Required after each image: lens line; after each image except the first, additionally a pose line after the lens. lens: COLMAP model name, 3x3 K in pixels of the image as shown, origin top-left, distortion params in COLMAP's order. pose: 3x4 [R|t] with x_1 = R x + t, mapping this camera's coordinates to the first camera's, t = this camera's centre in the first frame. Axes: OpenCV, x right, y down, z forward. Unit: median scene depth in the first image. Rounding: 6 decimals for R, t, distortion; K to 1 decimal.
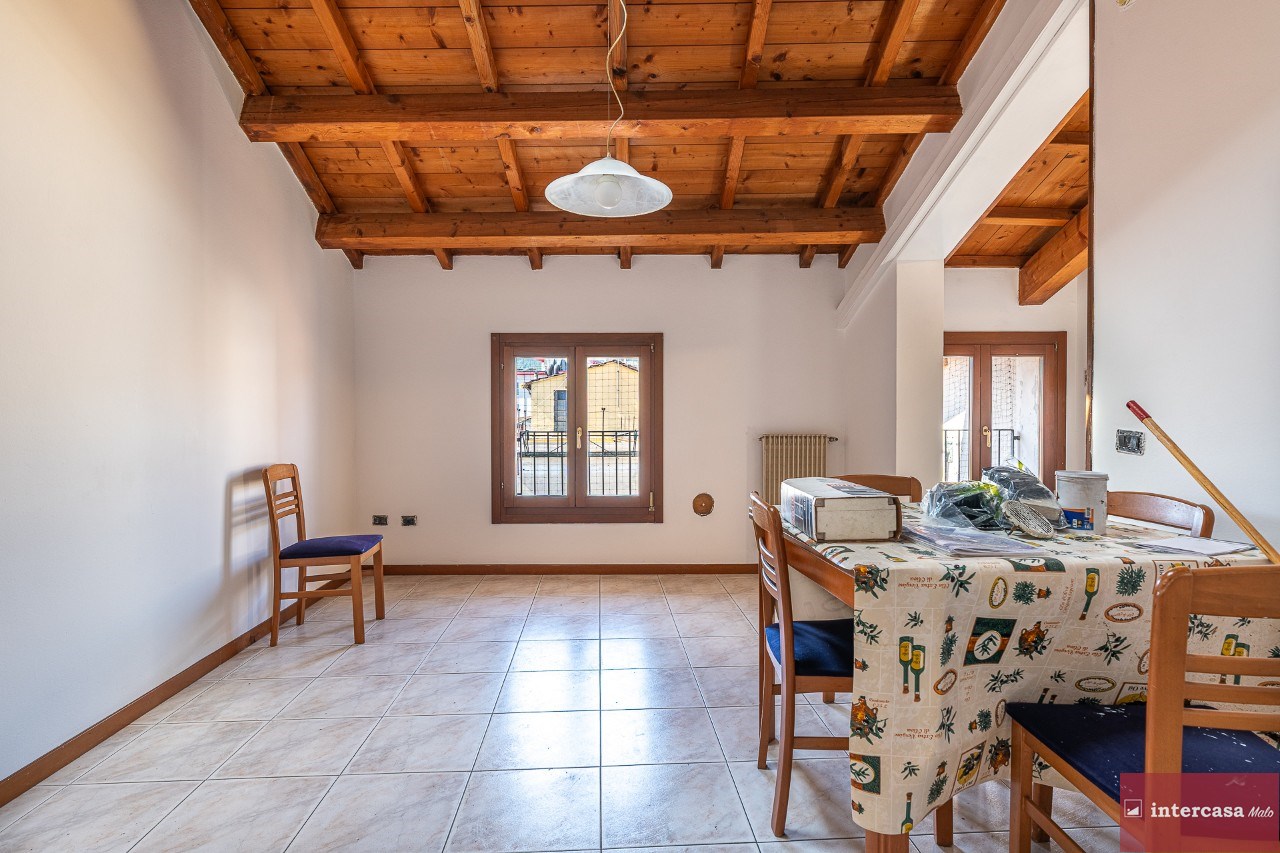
lens RADIAL K [[665.3, 0, 648.0], [0, 665.3, 433.7], [0, 0, 1]] dist [-0.002128, -0.001048]
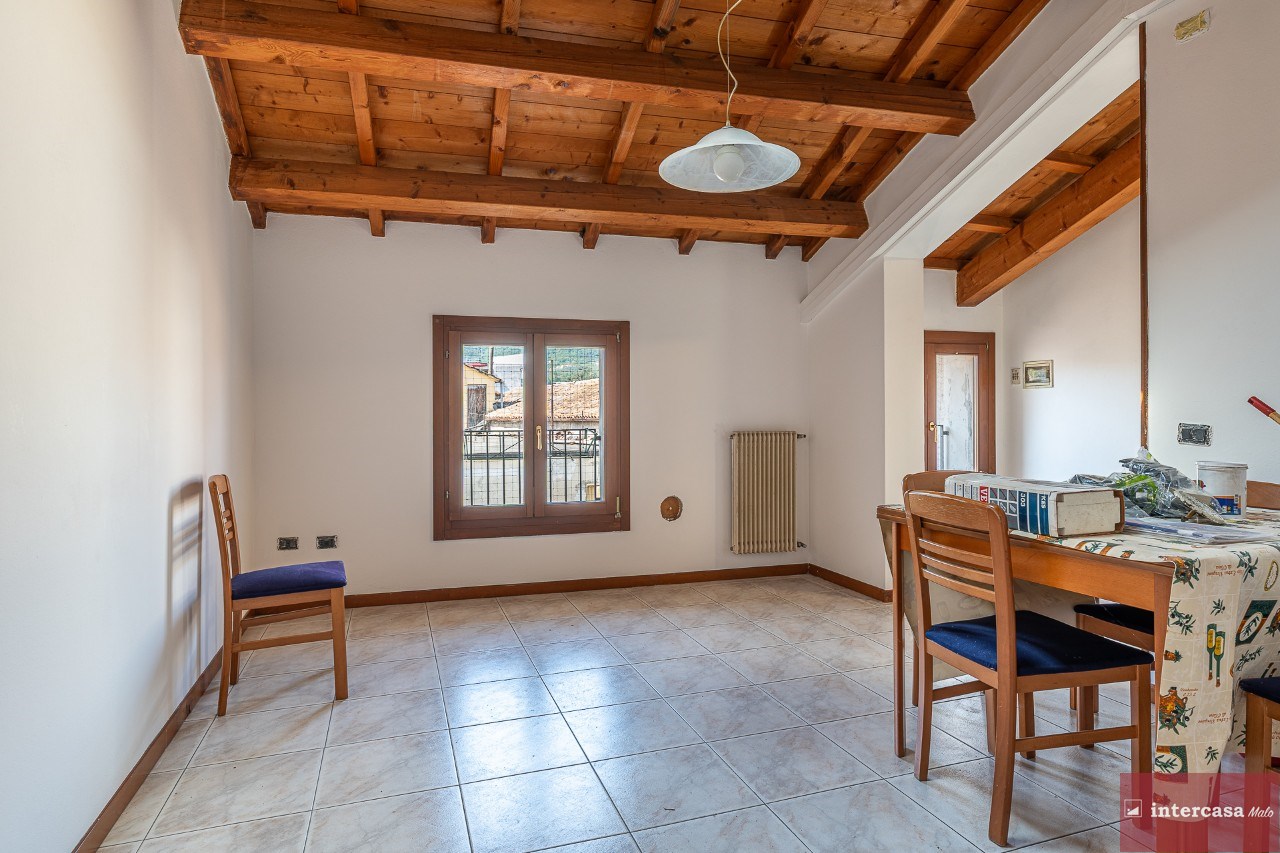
lens RADIAL K [[719.5, 0, 644.9], [0, 719.5, 420.3], [0, 0, 1]] dist [0.002208, -0.002431]
pose [[0.961874, -0.004302, 0.273460, -0.274520], [0.008989, 0.999833, -0.015892, -0.000047], [-0.273346, 0.017744, 0.961752, 0.059252]]
